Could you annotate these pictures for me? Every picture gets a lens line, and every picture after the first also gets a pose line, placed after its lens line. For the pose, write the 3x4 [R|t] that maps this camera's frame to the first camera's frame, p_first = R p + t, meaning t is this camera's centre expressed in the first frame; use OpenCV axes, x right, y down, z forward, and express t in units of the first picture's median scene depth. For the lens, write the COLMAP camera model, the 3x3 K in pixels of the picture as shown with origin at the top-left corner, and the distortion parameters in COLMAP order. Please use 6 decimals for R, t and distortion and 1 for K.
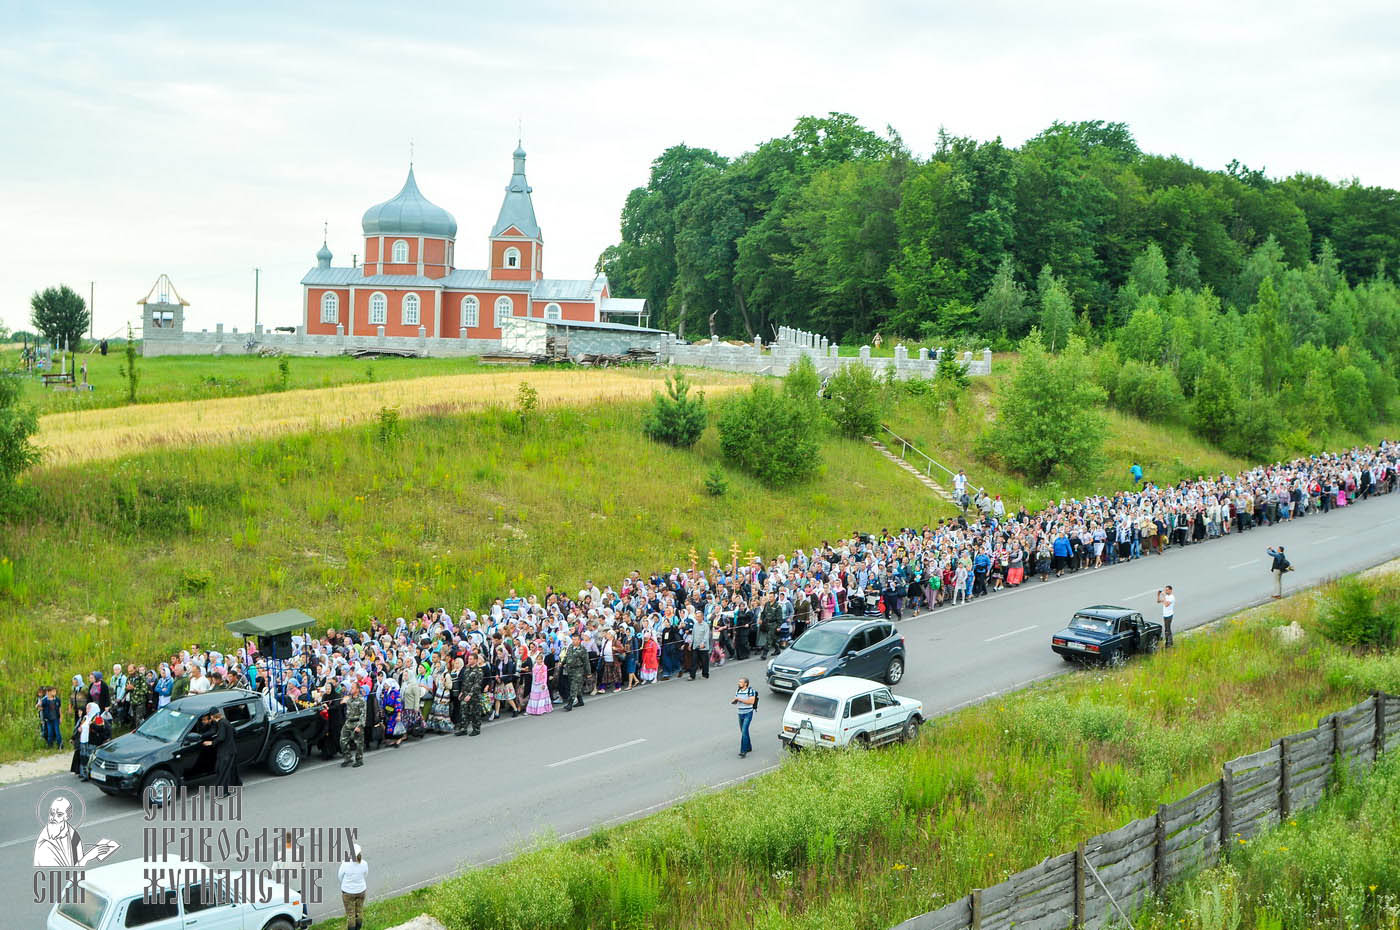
lens RADIAL K [[1723.2, 0, 701.0], [0, 1723.2, 470.0], [0, 0, 1]] dist [-0.115935, 0.079916]
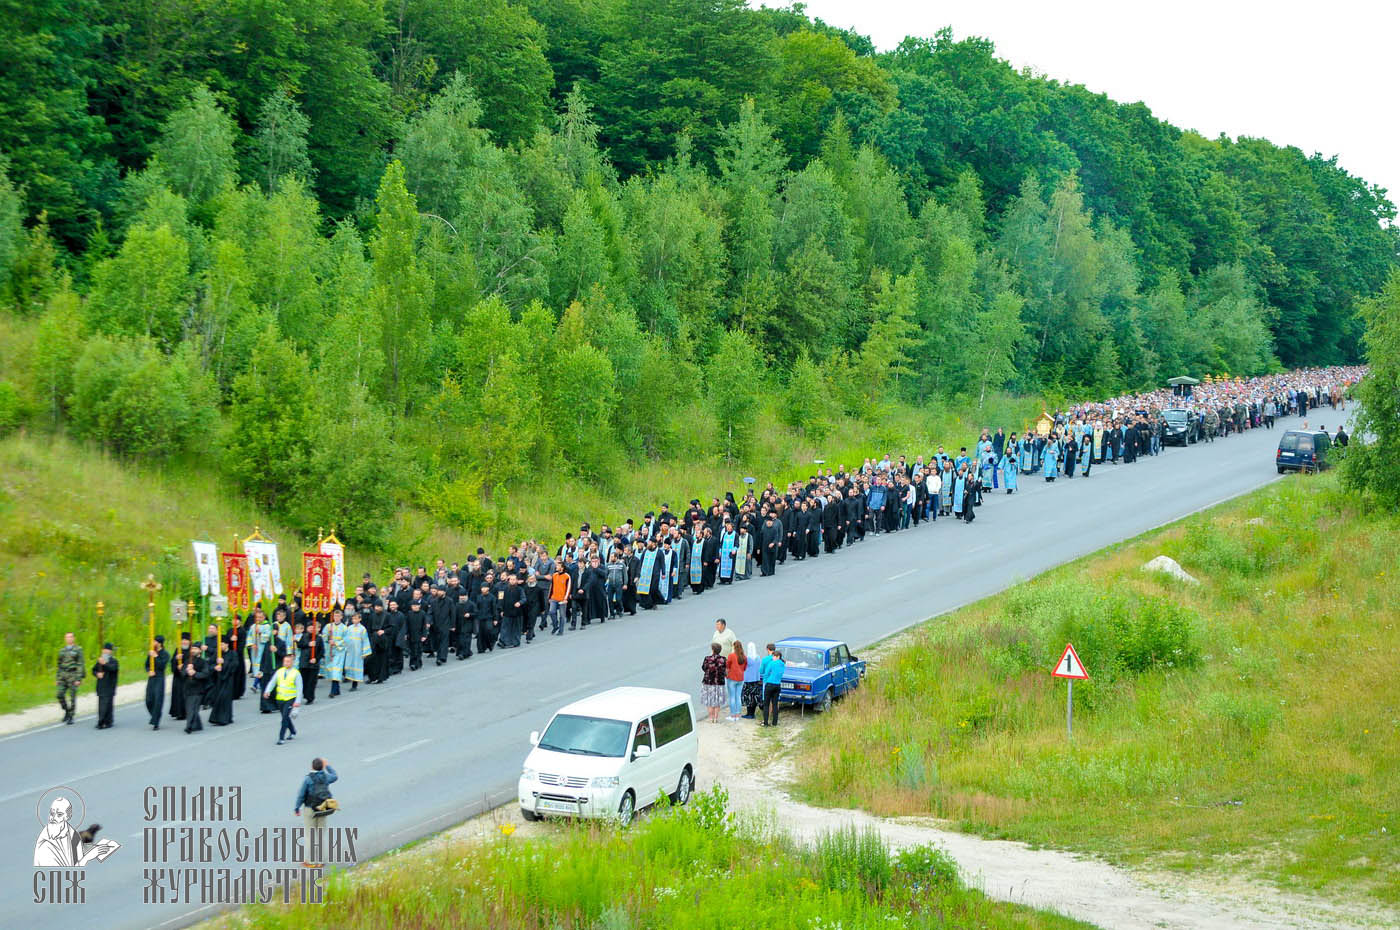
lens RADIAL K [[3341.5, 0, 681.8], [0, 3341.5, 482.1], [0, 0, 1]] dist [-0.267087, 0.384743]
pose [[0.942005, 0.001047, 0.335598, 0.105935], [0.001182, 0.999979, -0.006437, -0.019128], [-0.335598, 0.006461, 0.941983, 0.098060]]
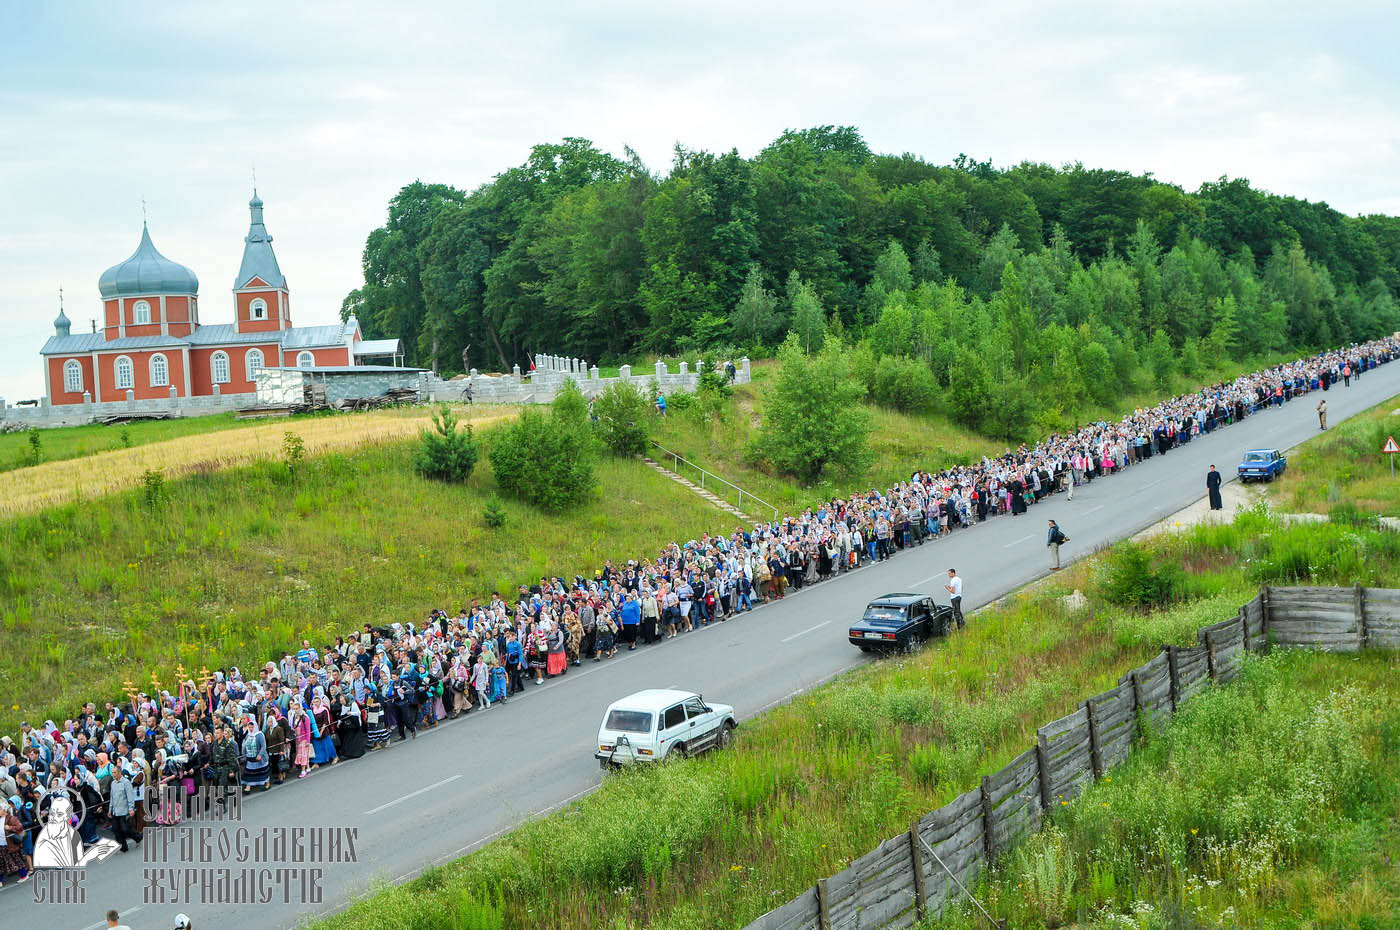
lens RADIAL K [[1722.6, 0, 703.2], [0, 1722.6, 470.9], [0, 0, 1]] dist [-0.115617, 0.077015]
pose [[0.985431, -0.096572, 0.139999, -0.006711], [0.098648, 0.995091, -0.007954, 0.001760], [-0.138544, 0.021649, 0.990120, 0.000927]]
